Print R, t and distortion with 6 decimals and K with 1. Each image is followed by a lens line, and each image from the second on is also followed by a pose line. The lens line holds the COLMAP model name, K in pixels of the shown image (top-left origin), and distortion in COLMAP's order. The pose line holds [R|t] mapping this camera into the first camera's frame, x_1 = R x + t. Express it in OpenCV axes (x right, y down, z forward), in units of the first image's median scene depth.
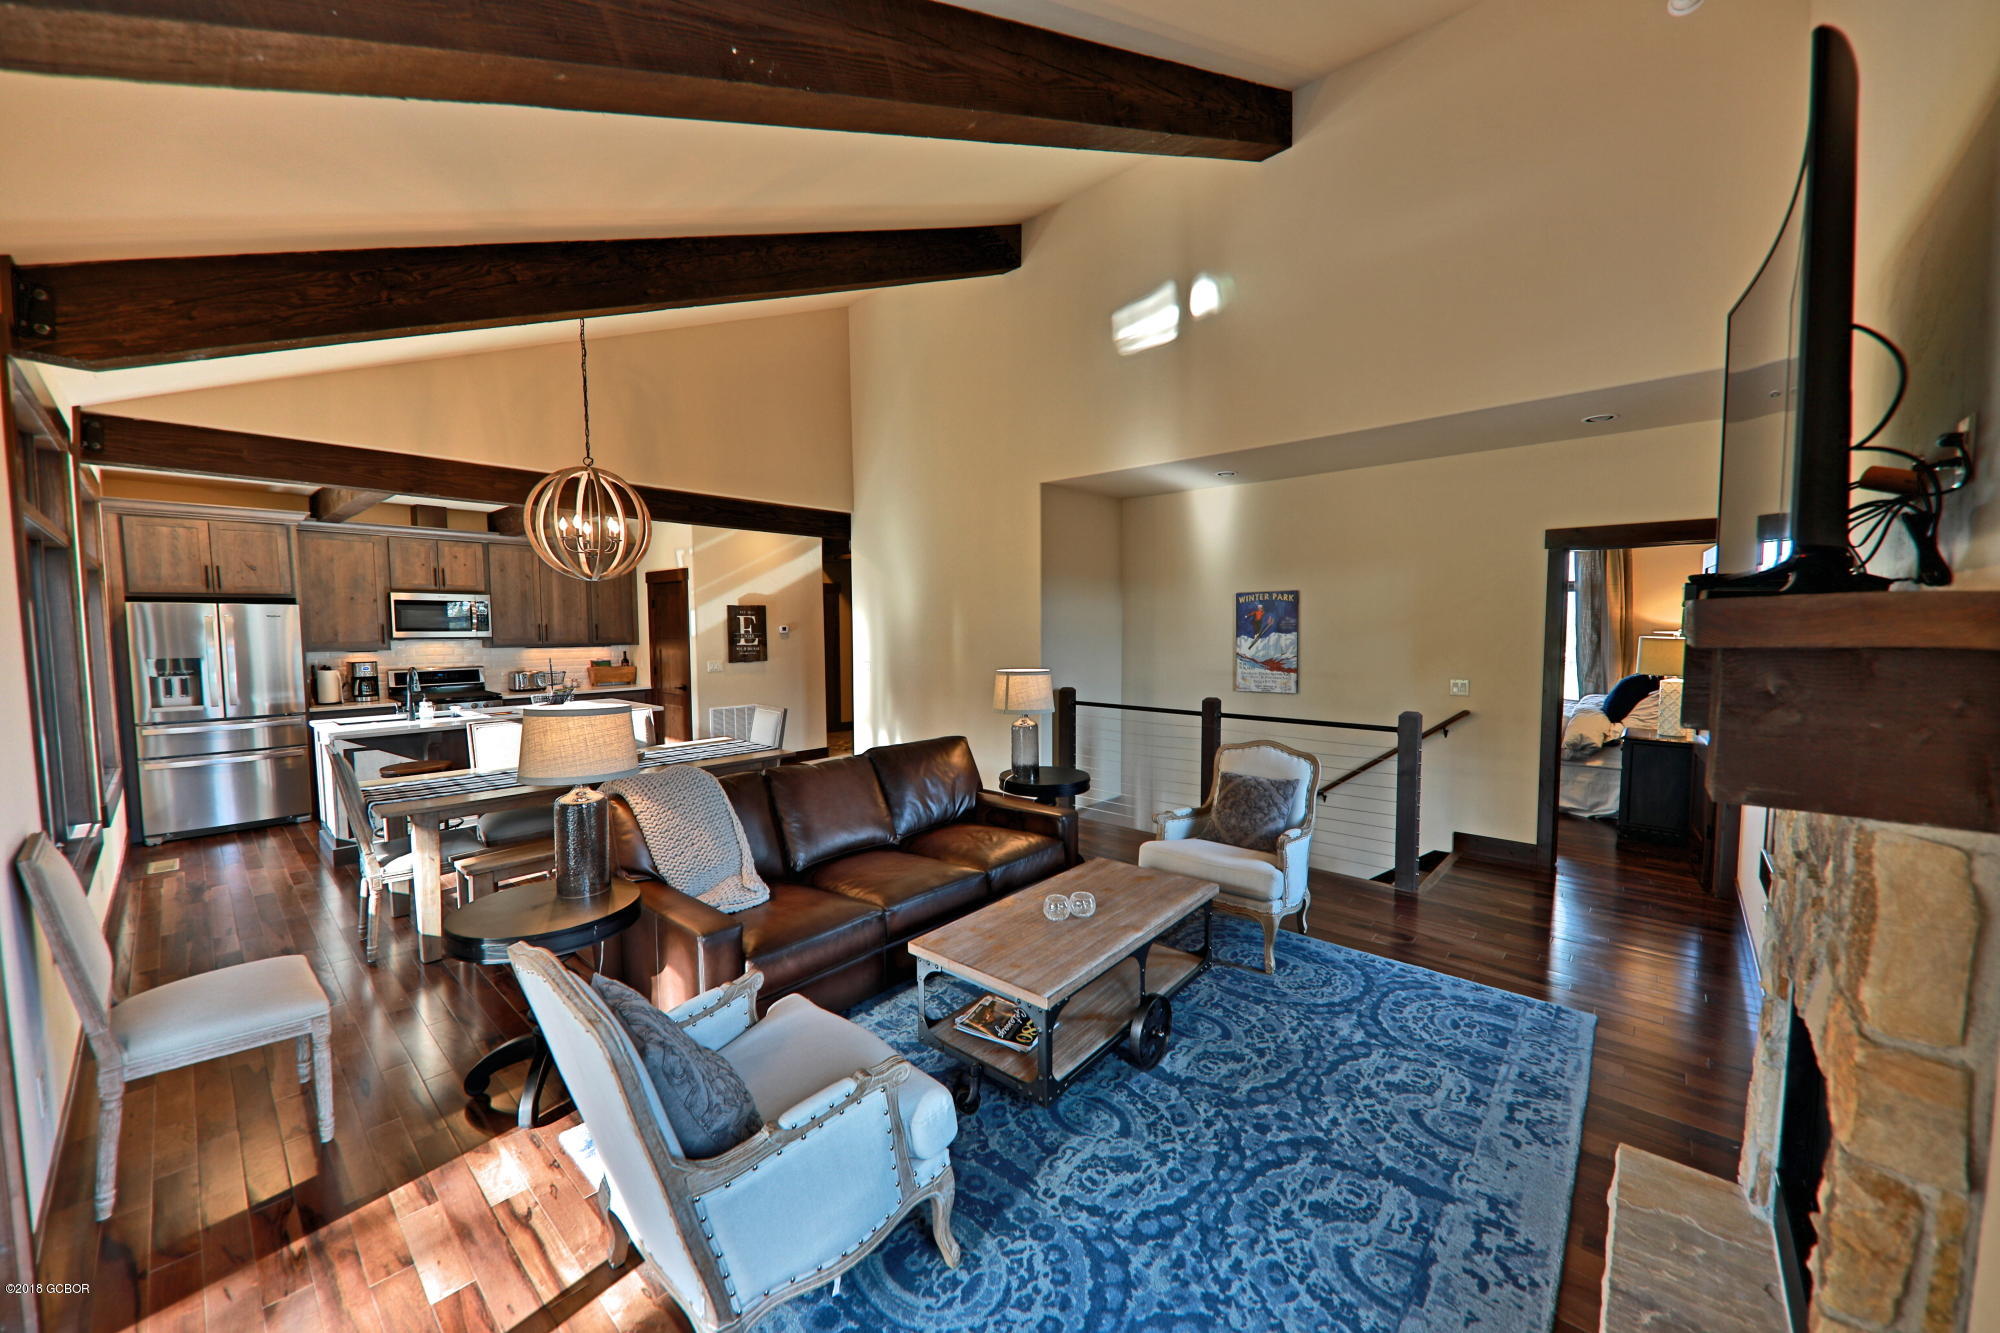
lens RADIAL K [[695.3, 0, 1000.0], [0, 695.3, 666.5], [0, 0, 1]] dist [0.000351, -0.011512]
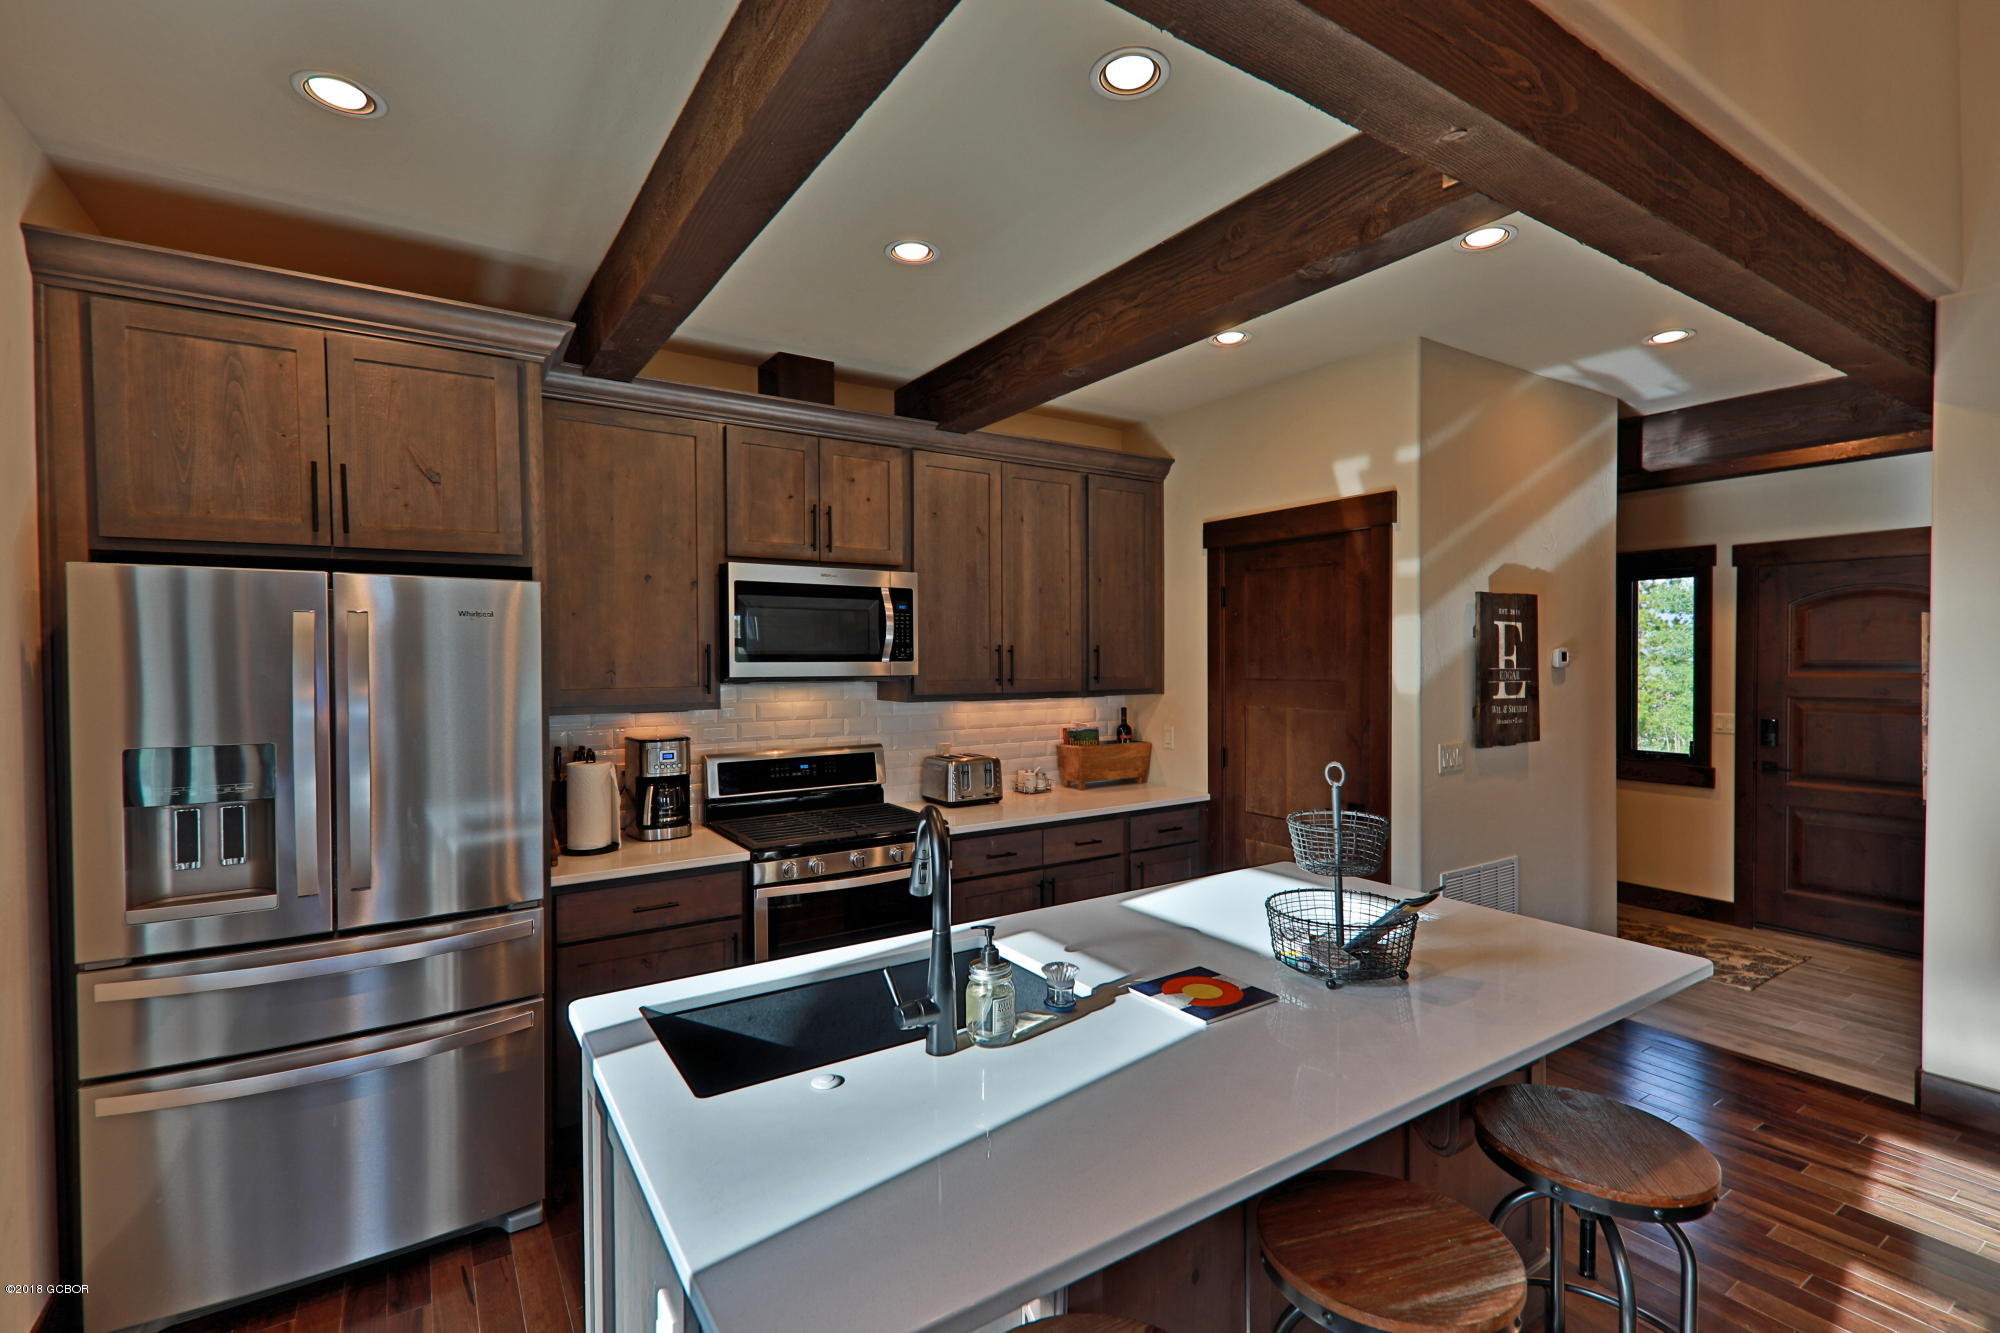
lens RADIAL K [[900.7, 0, 1000.0], [0, 900.7, 666.5], [0, 0, 1]] dist [-0.045107, 0.000114]
pose [[0.954880, 0.003539, -0.296970, -0.601889], [-0.016026, 0.999086, -0.039626, -0.032046], [0.296558, 0.042598, 0.954064, 0.581517]]
